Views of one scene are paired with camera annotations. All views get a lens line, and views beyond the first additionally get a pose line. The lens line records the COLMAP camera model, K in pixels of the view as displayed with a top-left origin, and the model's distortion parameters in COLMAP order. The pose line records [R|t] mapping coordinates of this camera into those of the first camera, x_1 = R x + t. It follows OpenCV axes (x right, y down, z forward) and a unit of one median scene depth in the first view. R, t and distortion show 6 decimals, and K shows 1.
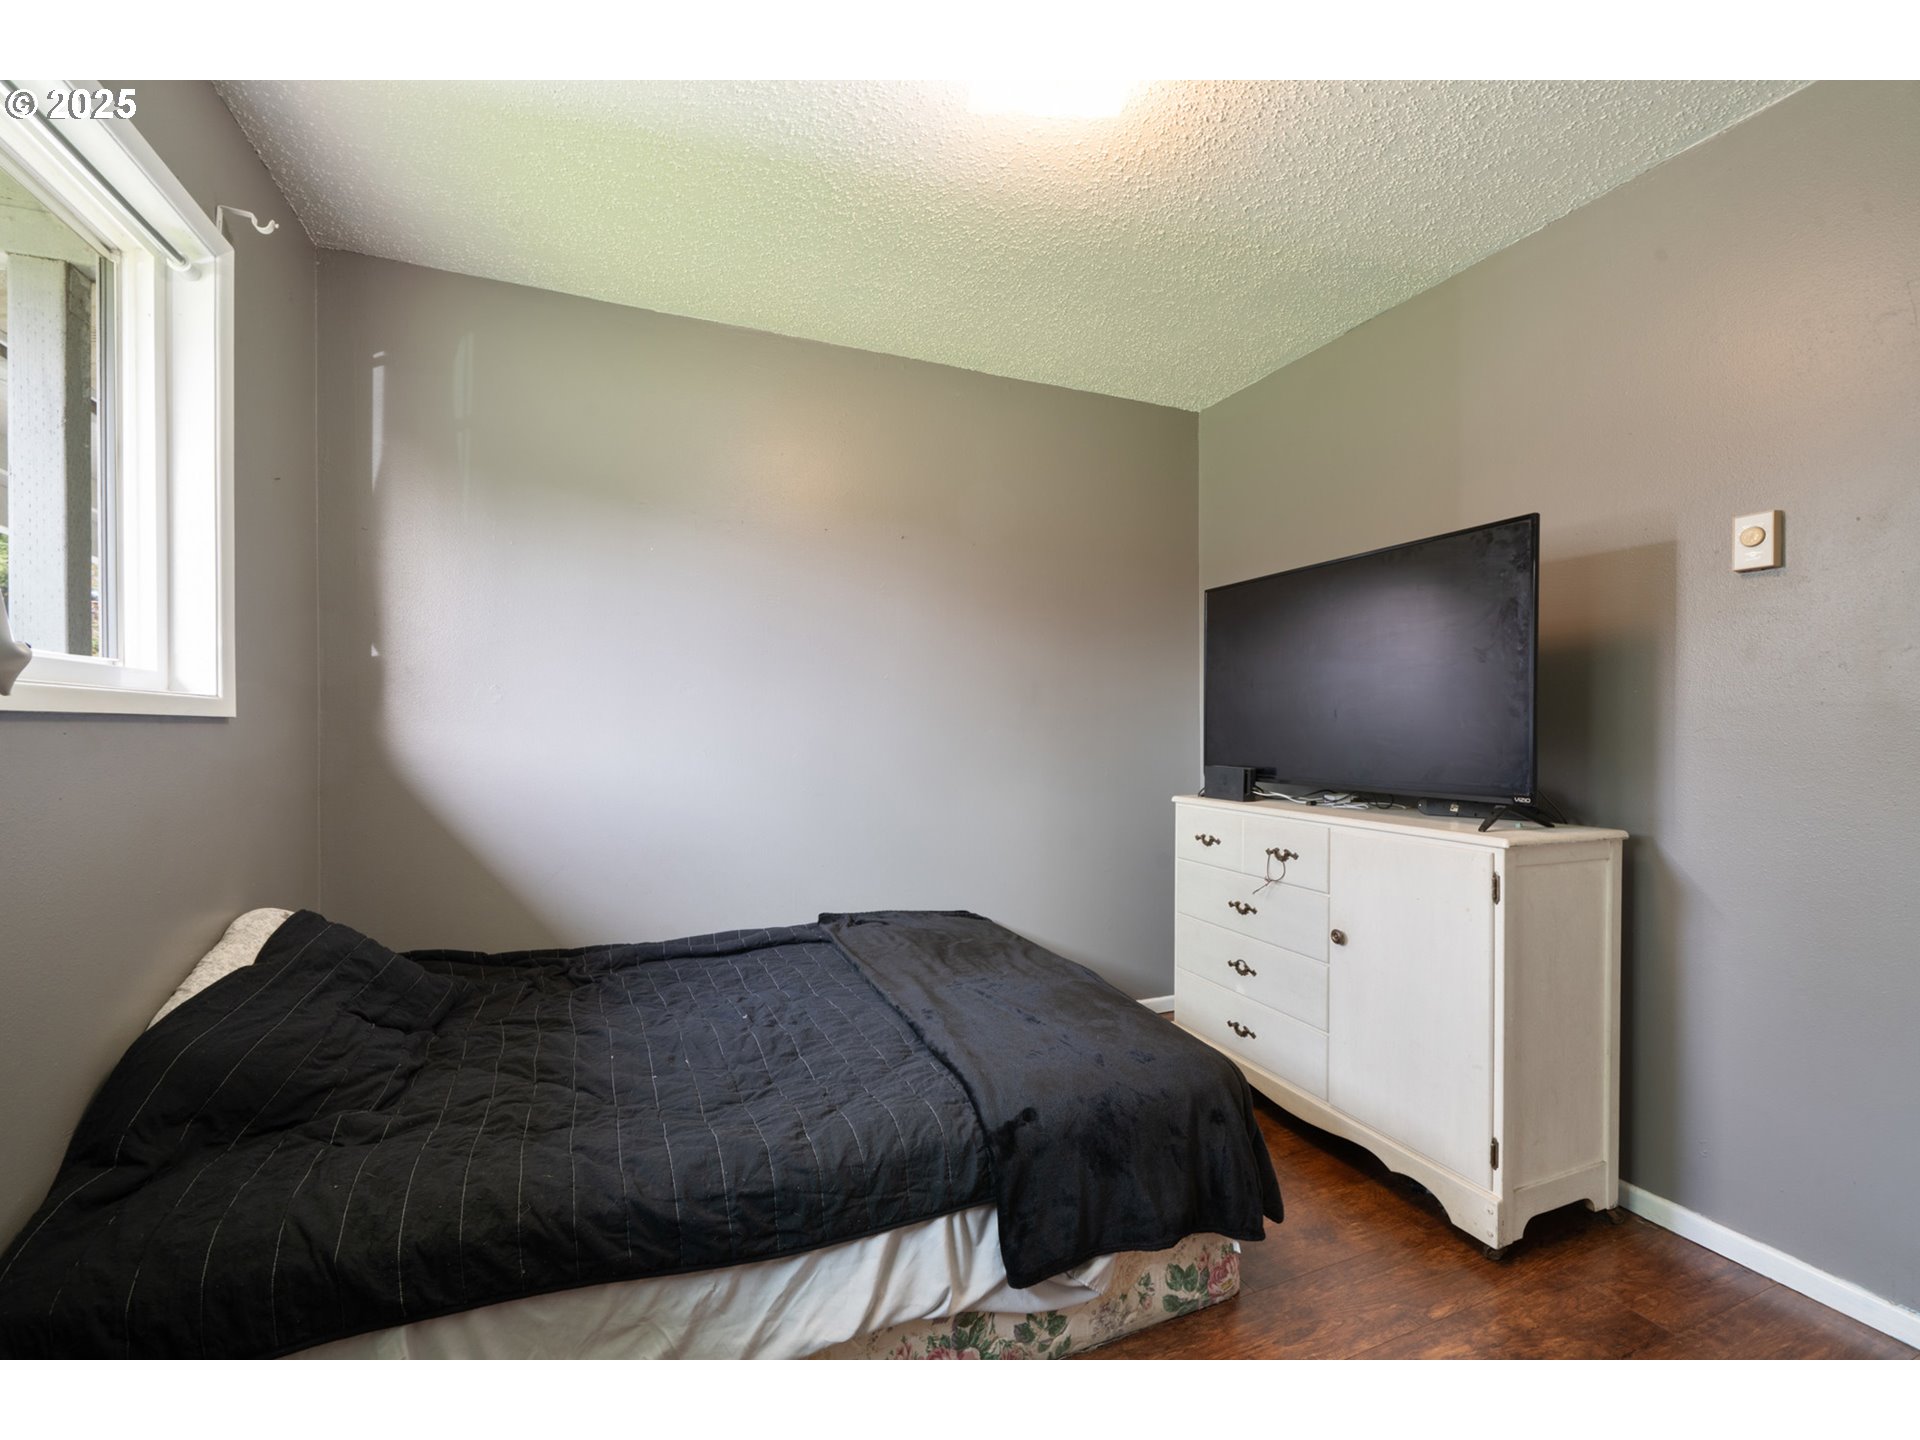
lens RADIAL K [[812.6, 0, 960.0], [0, 812.6, 720.0], [0, 0, 1]] dist [0.000541, 0.000011]
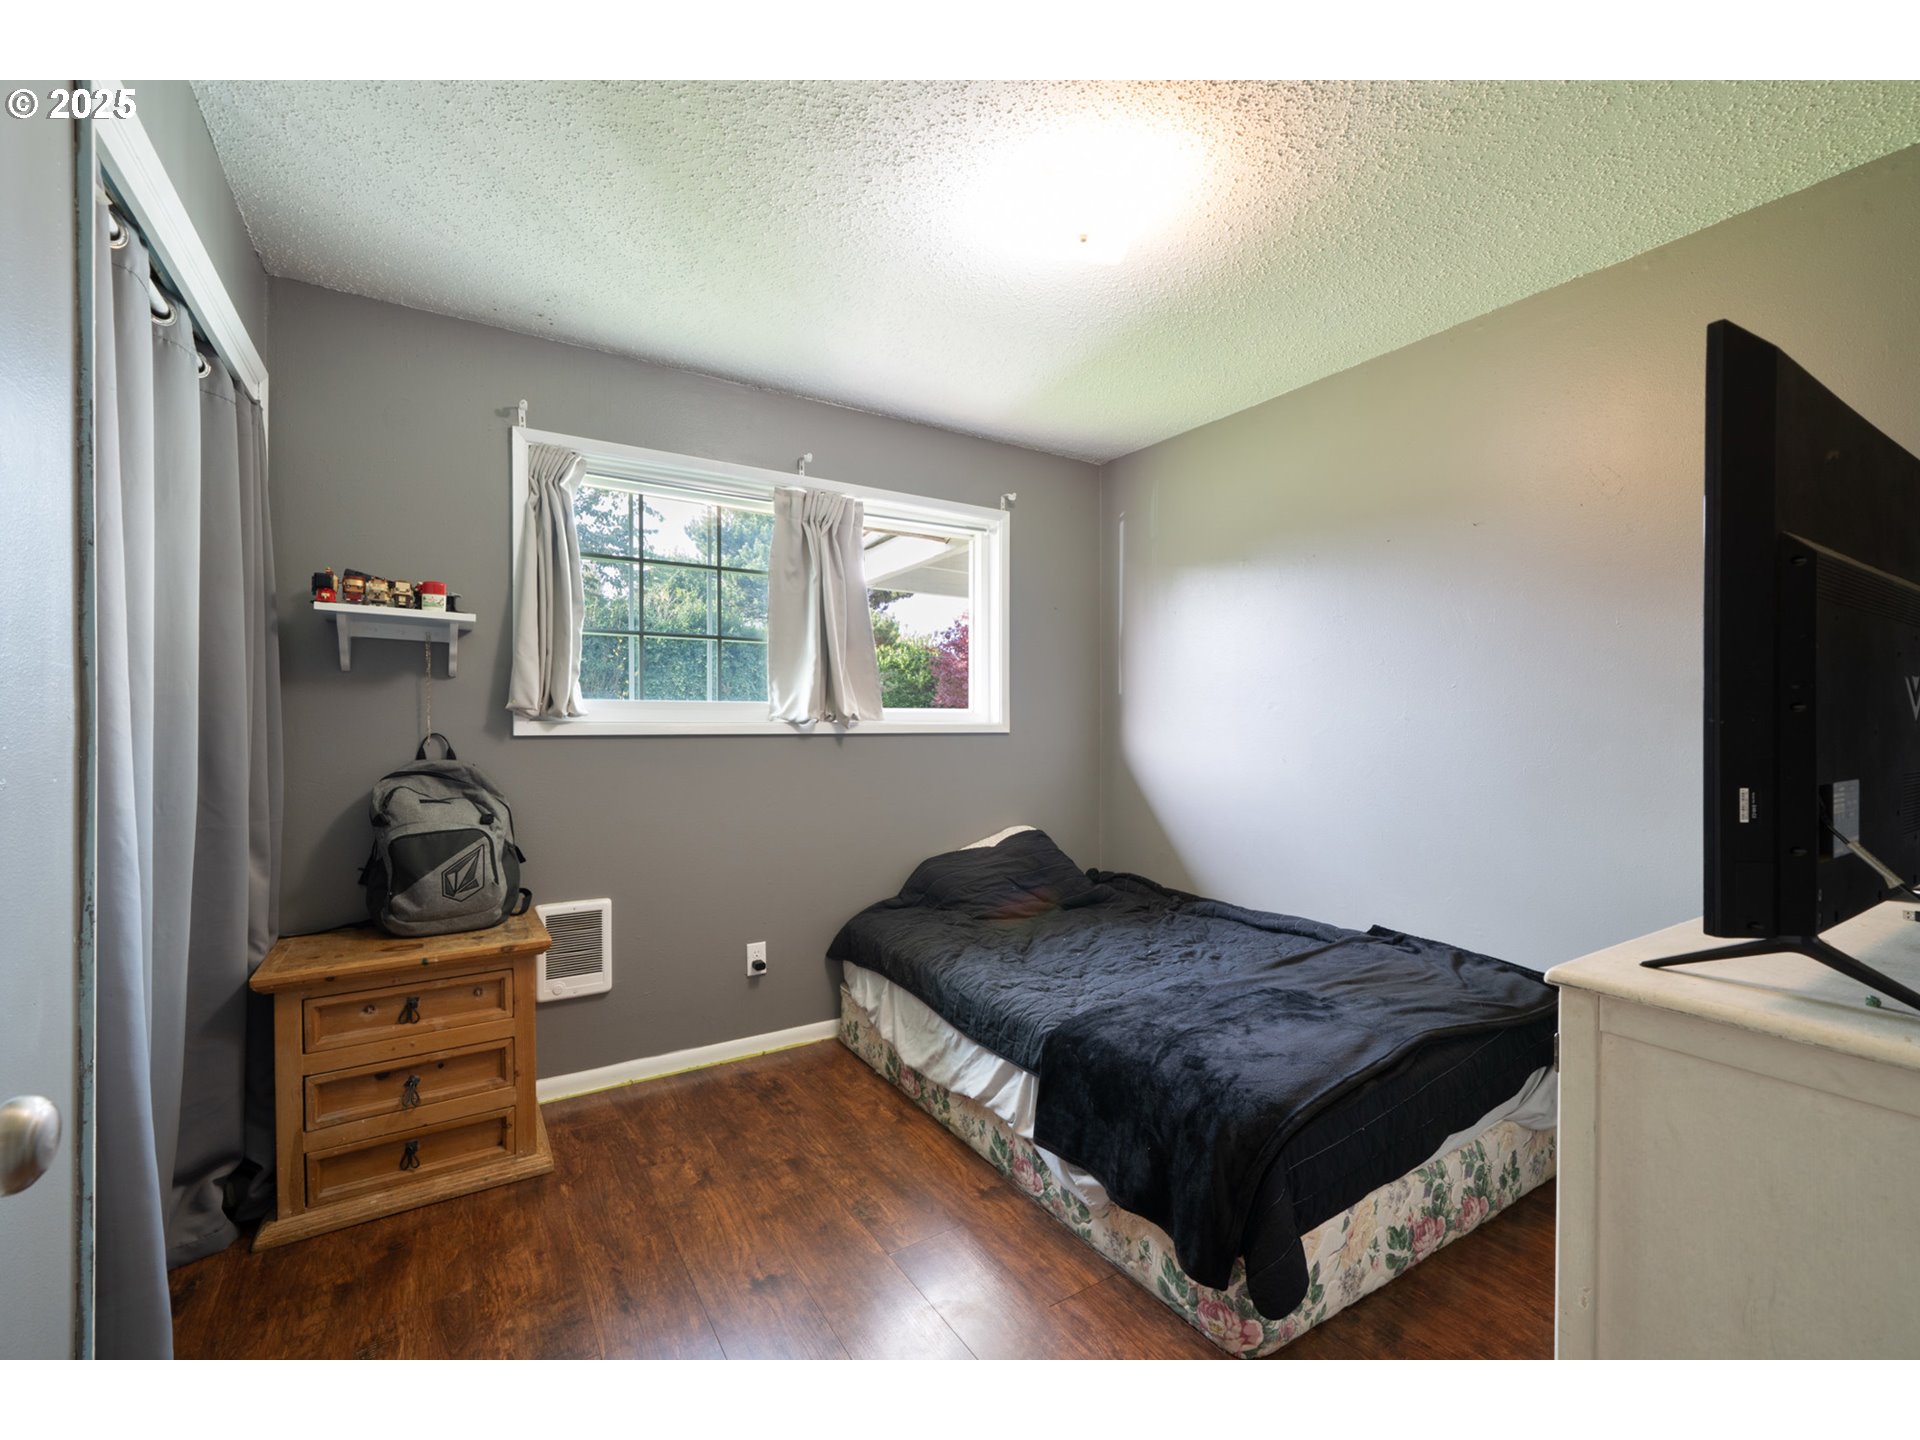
lens RADIAL K [[812.6, 0, 960.0], [0, 812.6, 720.0], [0, 0, 1]] dist [0.000541, 0.000011]
pose [[0.167247, -0.010112, -0.985863, 0.876562], [0.008464, 0.999925, -0.008821, -0.013597], [0.985879, -0.006869, 0.167320, 0.387905]]
